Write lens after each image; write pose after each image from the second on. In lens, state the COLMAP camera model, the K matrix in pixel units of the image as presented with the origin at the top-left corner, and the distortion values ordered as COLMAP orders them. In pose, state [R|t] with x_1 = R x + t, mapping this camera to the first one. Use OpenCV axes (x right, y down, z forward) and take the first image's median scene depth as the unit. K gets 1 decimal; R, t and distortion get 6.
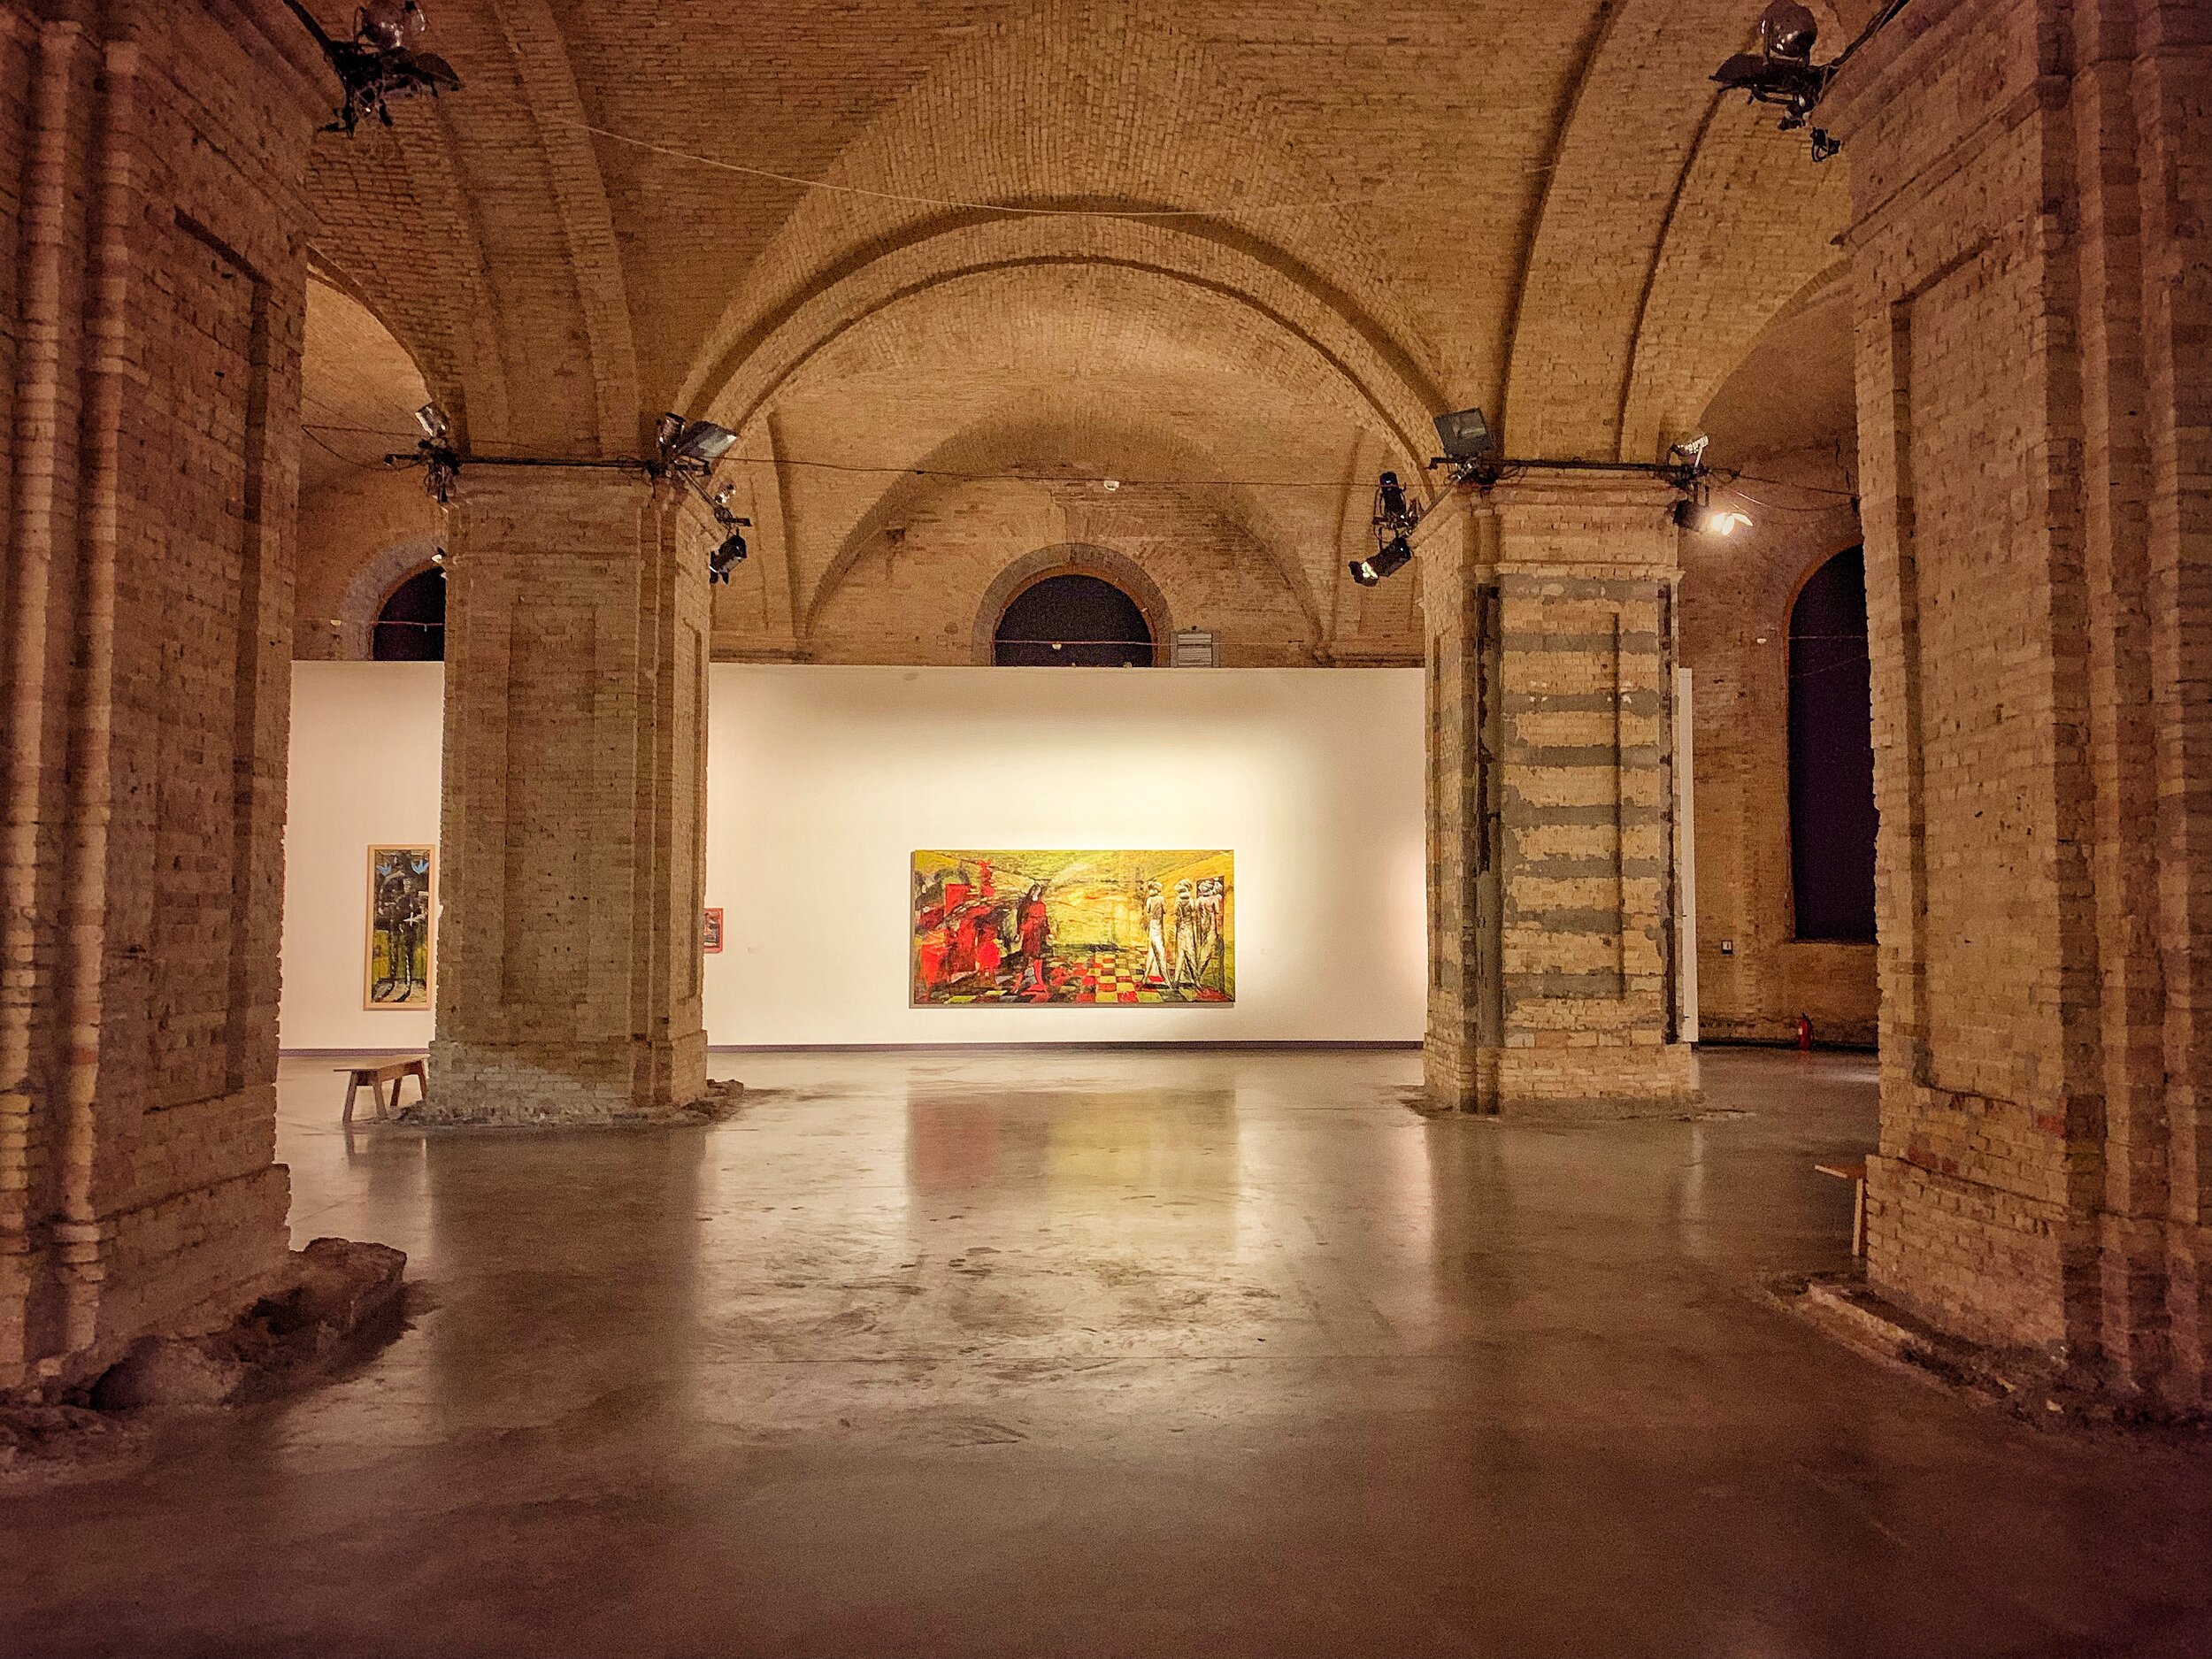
lens RADIAL K [[1673.6, 0, 1111.1], [0, 1673.6, 828.7], [0, 0, 1]] dist [-0.000543, -0.017164]
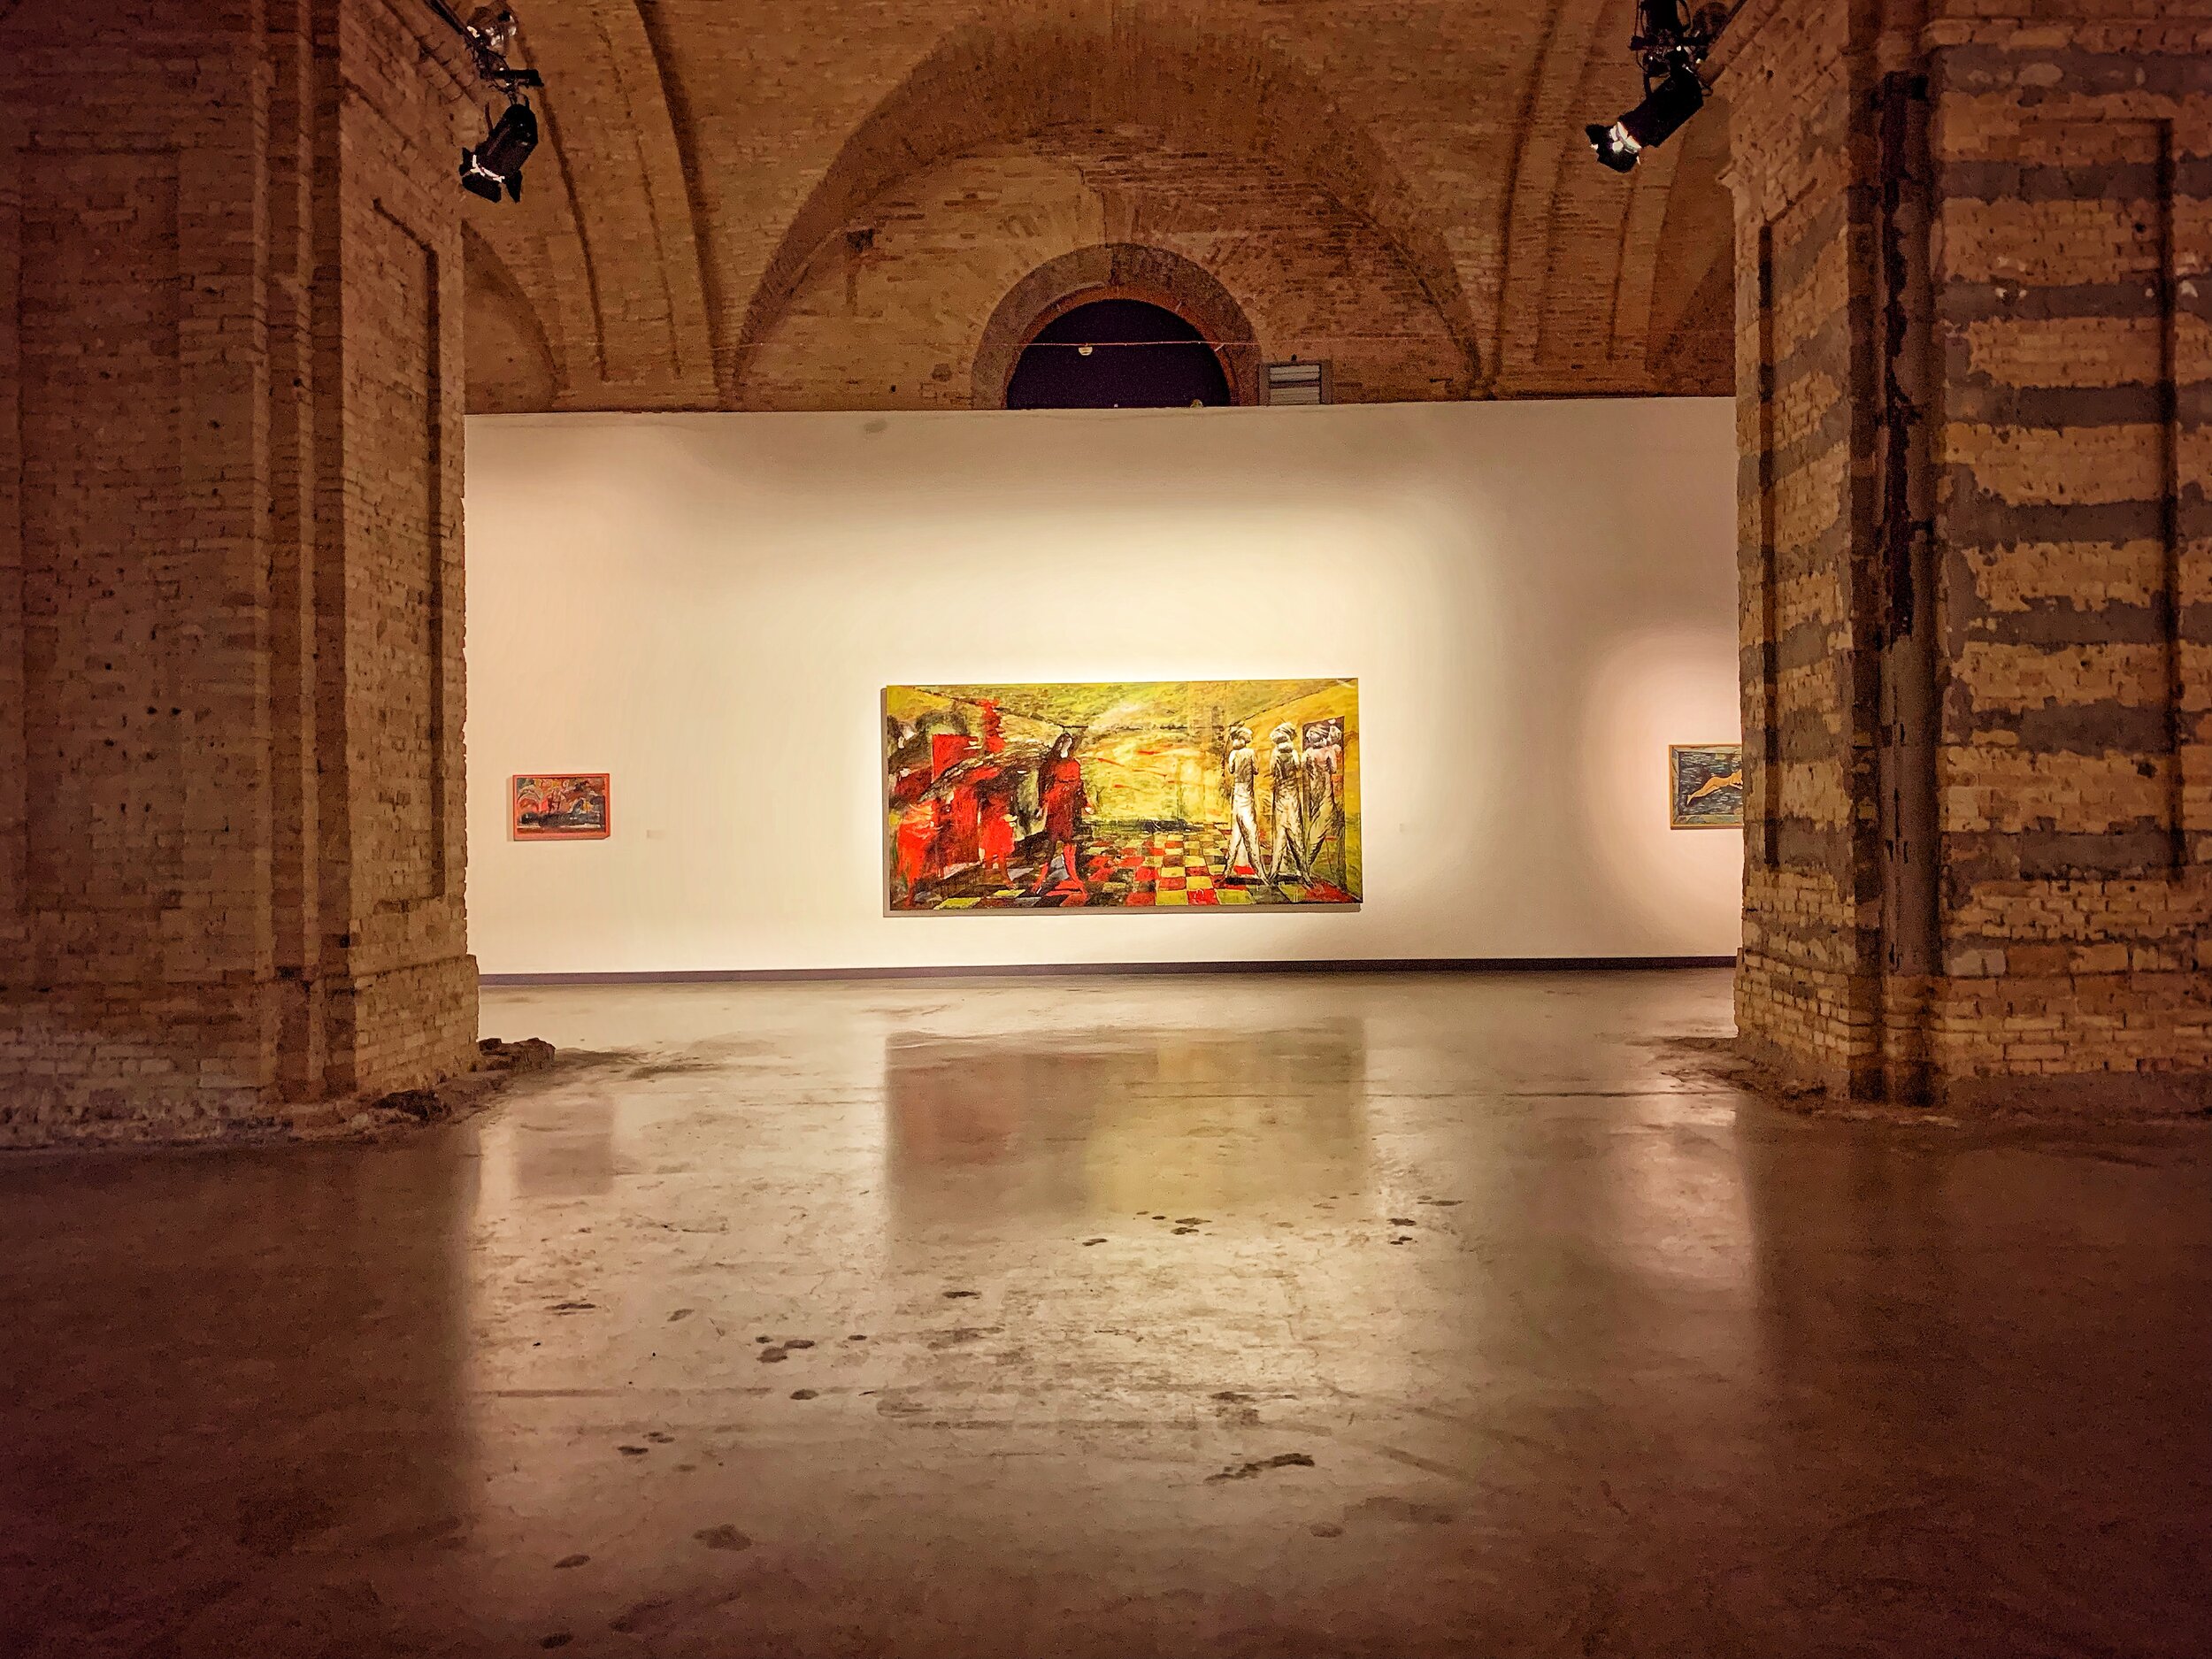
lens RADIAL K [[1673.6, 0, 1098.8], [0, 1673.6, 827.0], [0, 0, 1]] dist [-0.000543, -0.017164]
pose [[0.998753, -0.013138, -0.048164, 0.001087], [0.015588, 0.998585, 0.050841, 0.053336], [0.047428, -0.051528, 0.997545, 0.464957]]
